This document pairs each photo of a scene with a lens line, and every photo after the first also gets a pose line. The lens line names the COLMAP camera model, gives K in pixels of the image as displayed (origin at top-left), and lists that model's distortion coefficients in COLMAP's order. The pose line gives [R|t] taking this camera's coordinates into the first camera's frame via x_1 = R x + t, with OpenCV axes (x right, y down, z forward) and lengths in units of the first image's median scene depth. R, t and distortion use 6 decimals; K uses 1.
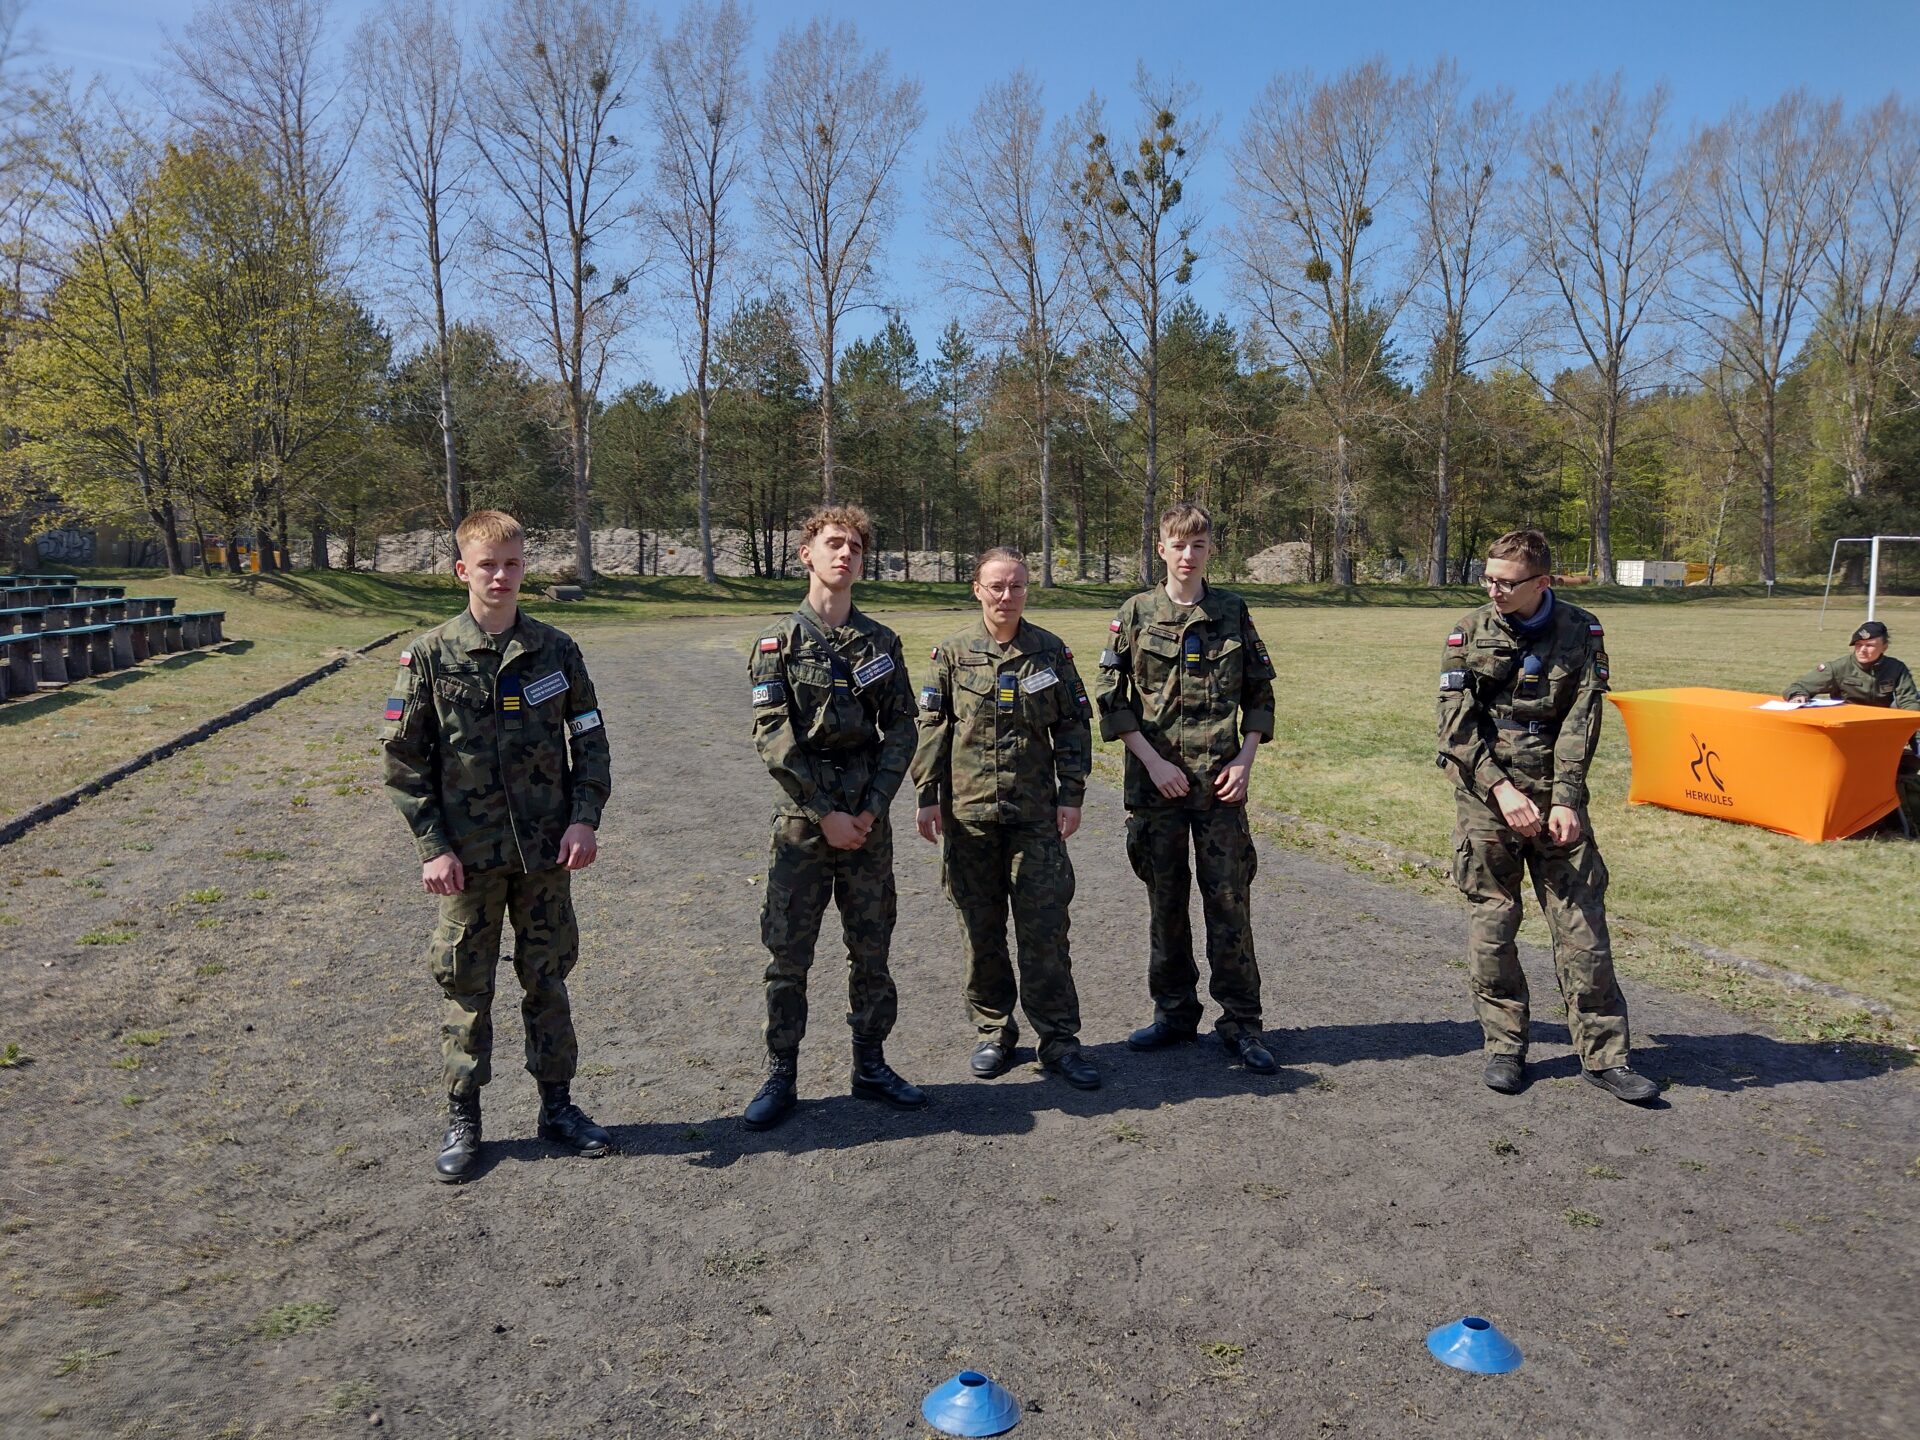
lens RADIAL K [[1428.3, 0, 958.8], [0, 1428.3, 696.3], [0, 0, 1]] dist [0.007589, 0.006192]
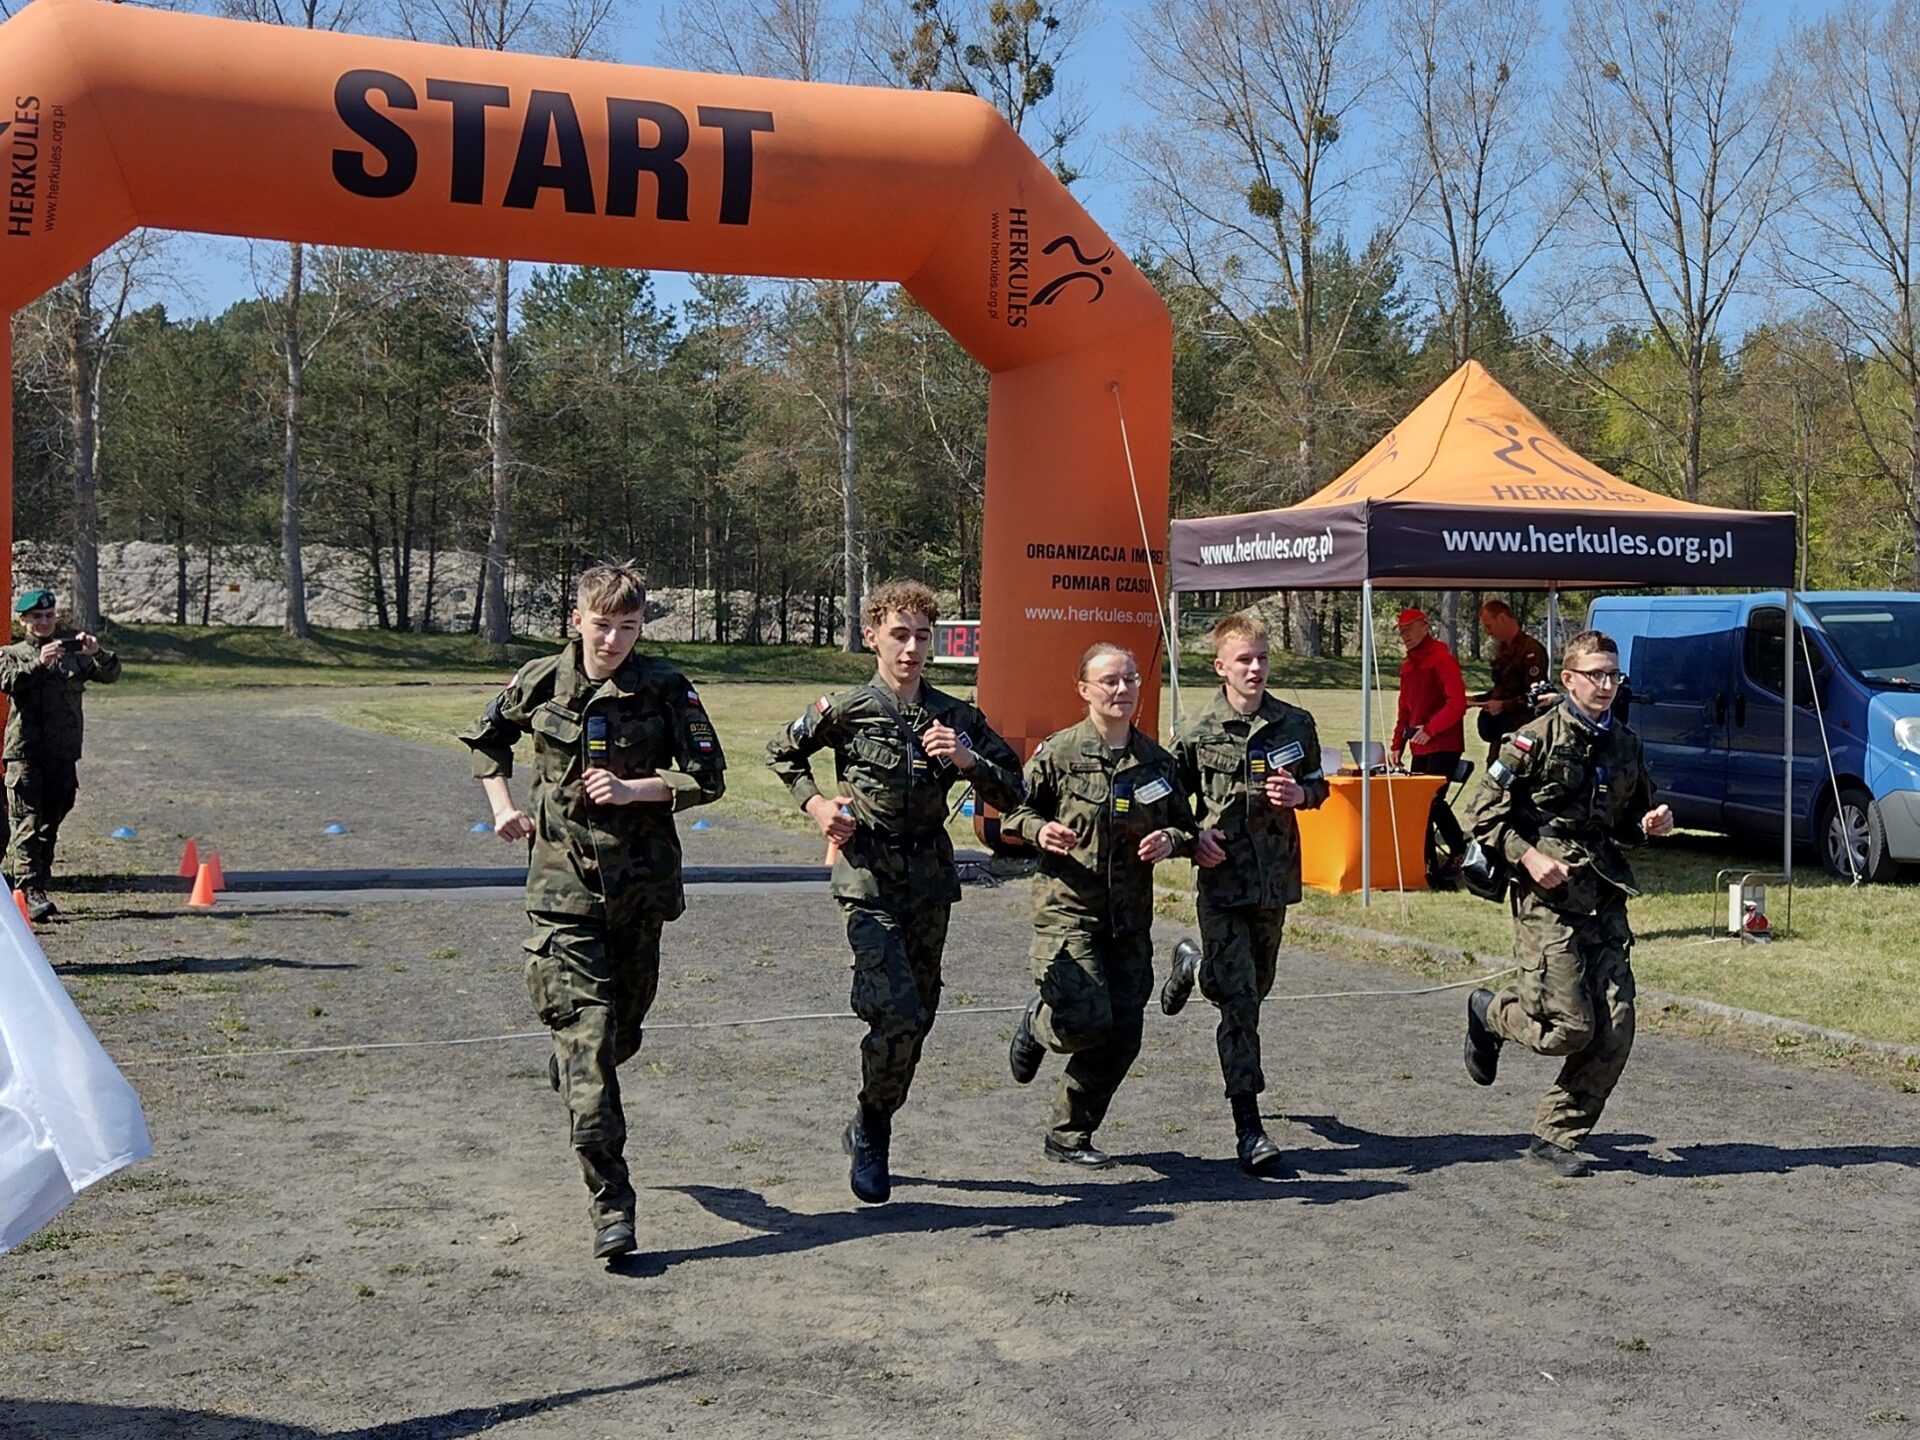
lens RADIAL K [[1428.3, 0, 958.8], [0, 1428.3, 696.3], [0, 0, 1]] dist [0.007589, 0.006192]
pose [[0.968915, 0.006447, 0.247310, -0.055168], [0.004125, 0.999101, -0.042204, -0.029217], [-0.247360, 0.041912, 0.968017, 0.358375]]
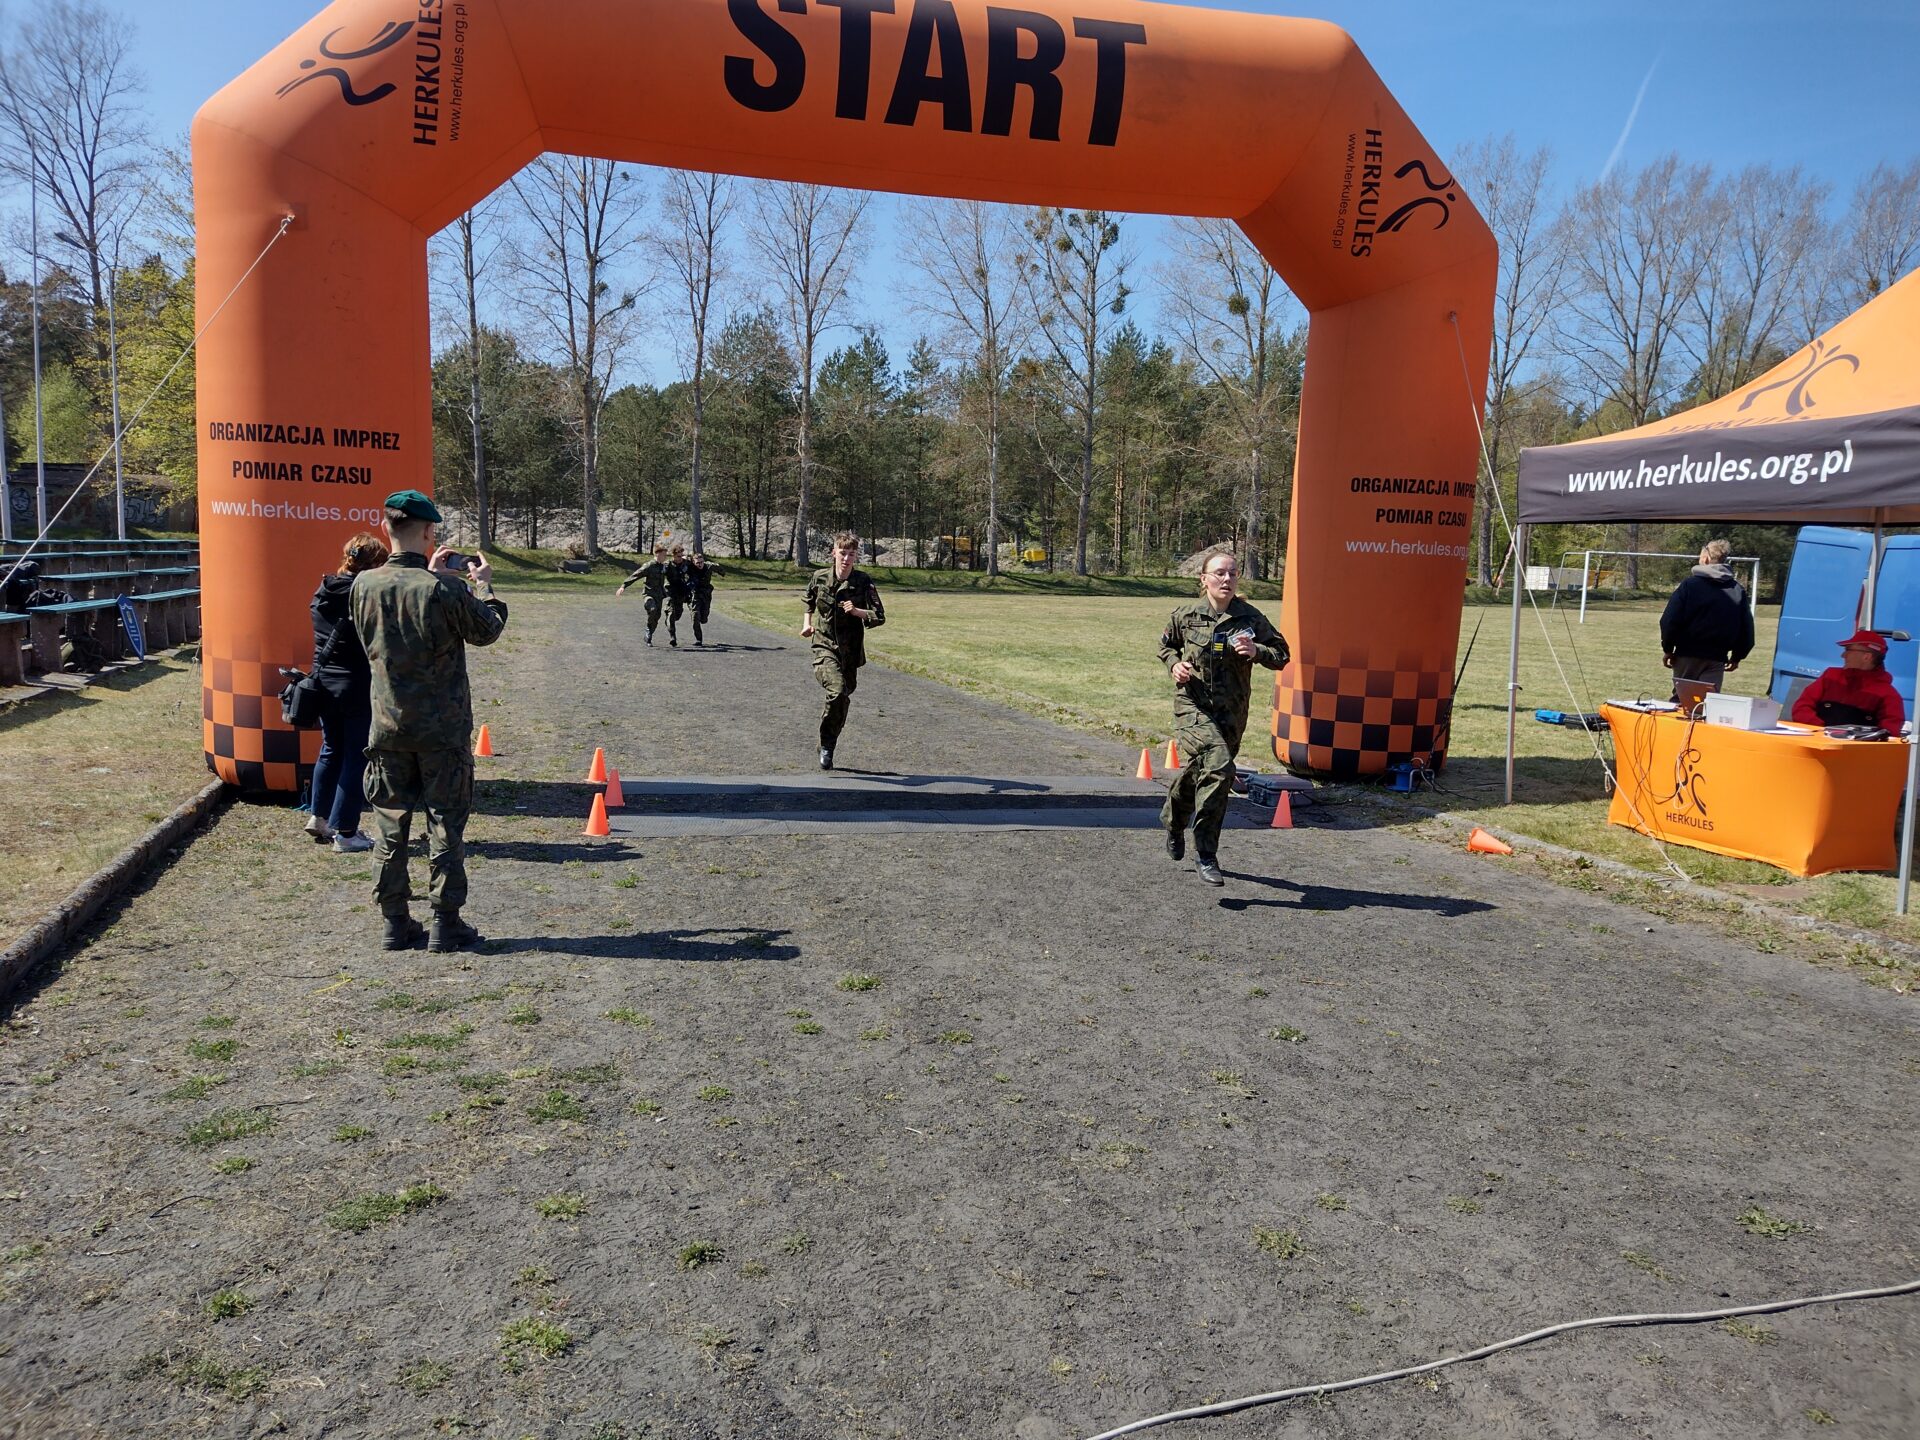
lens RADIAL K [[1487.7, 0, 960.0], [0, 1487.7, 720.0], [0, 0, 1]] dist [0.008031, -0.001521]
pose [[0.999525, 0.030816, 0.000287, 0.039909], [-0.030815, 0.999276, 0.022302, 0.014715], [0.000400, -0.022301, 0.999751, -0.203832]]
